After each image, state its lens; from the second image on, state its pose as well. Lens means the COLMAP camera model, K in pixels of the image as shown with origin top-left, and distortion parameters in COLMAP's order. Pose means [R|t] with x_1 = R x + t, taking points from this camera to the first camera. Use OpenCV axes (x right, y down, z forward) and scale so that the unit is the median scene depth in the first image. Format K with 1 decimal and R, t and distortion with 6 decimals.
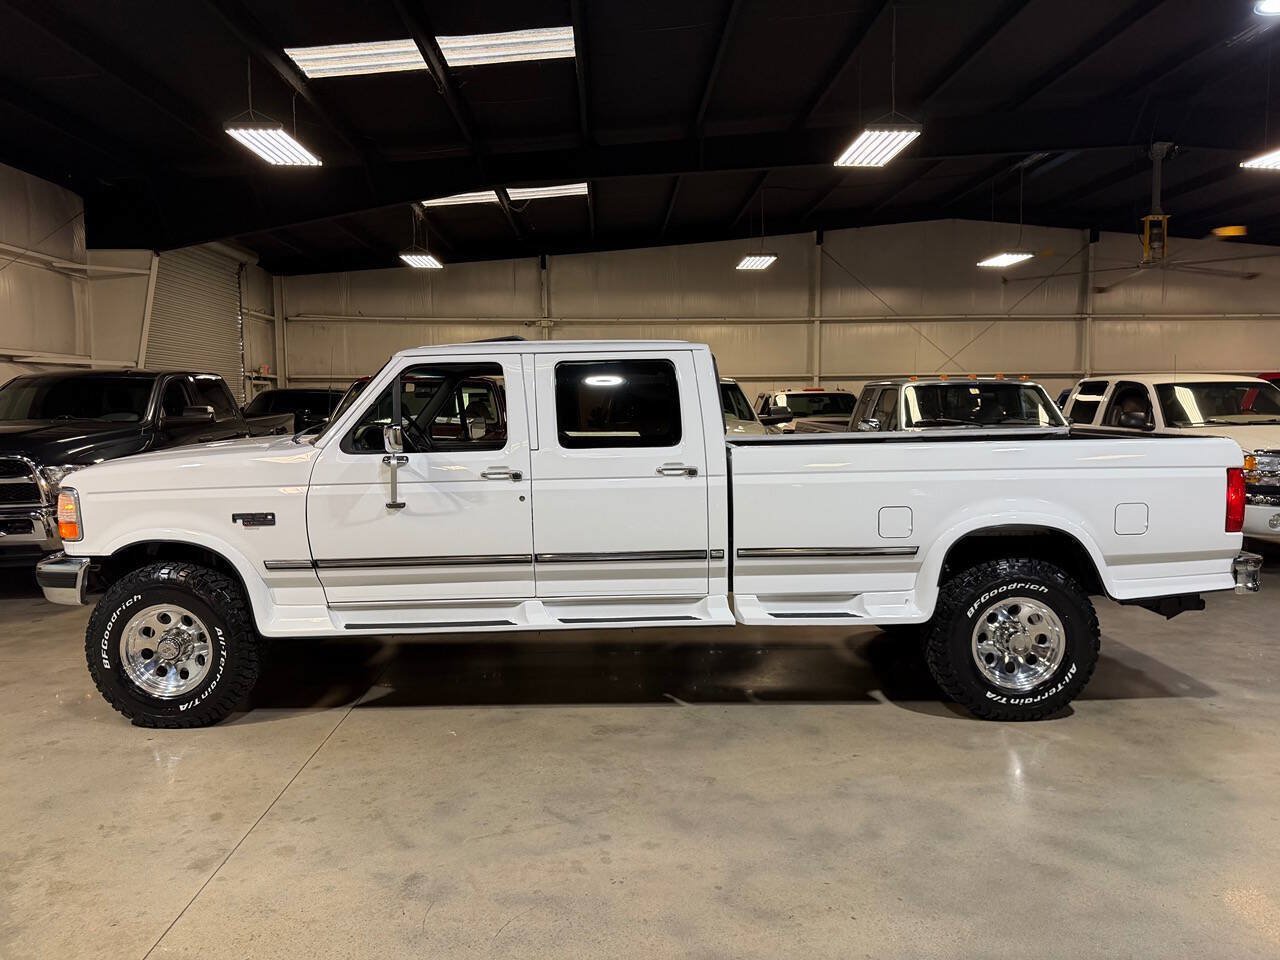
lens RADIAL K [[927.3, 0, 633.0], [0, 927.3, 481.6], [0, 0, 1]] dist [0.059882, -0.086489]
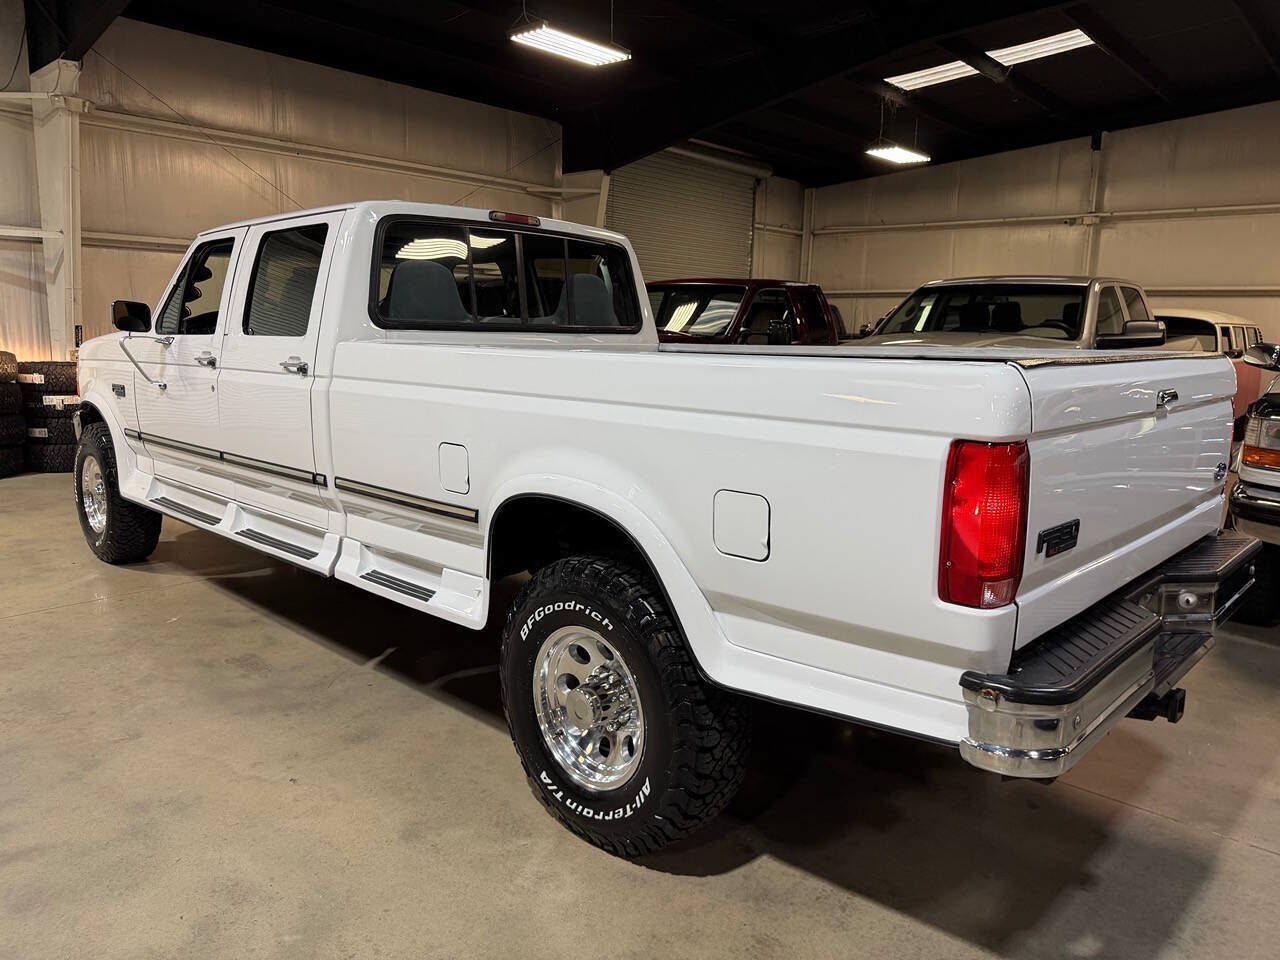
lens RADIAL K [[927.3, 0, 633.0], [0, 927.3, 481.6], [0, 0, 1]] dist [0.059882, -0.086489]
pose [[0.707510, 0.138216, -0.693056, 0.798643], [-0.085310, 0.990220, 0.110390, -0.026480], [0.701536, -0.018978, 0.712382, 0.621102]]
